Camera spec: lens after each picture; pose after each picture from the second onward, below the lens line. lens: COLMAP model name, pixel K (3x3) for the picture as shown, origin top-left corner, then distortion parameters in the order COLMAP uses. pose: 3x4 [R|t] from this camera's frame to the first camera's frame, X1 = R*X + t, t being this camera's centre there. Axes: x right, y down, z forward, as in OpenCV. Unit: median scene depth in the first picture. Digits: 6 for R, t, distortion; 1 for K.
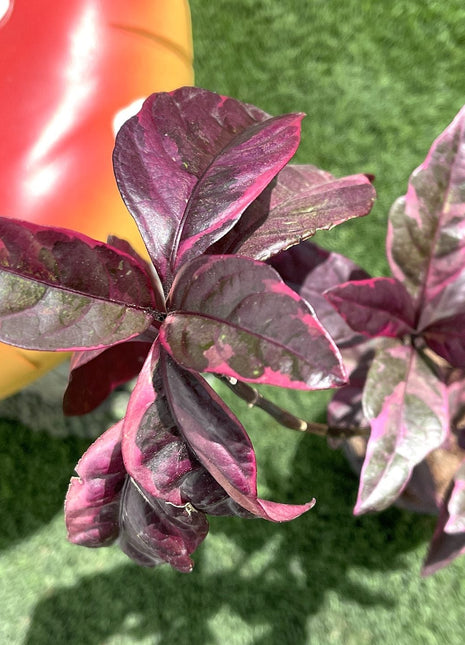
lens RADIAL K [[1222.5, 0, 232.5], [0, 1222.5, 322.5], [0, 0, 1]] dist [0.026706, 0.061202]
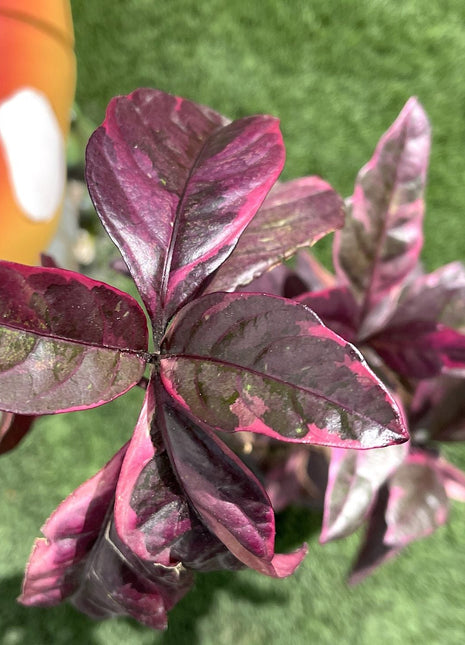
lens RADIAL K [[1222.5, 0, 232.5], [0, 1222.5, 322.5], [0, 0, 1]] dist [0.026706, 0.061202]
pose [[0.988936, -0.040864, 0.142606, -0.119298], [0.037943, 0.999012, 0.023145, -0.046307], [-0.143411, -0.017477, 0.989509, 0.121762]]
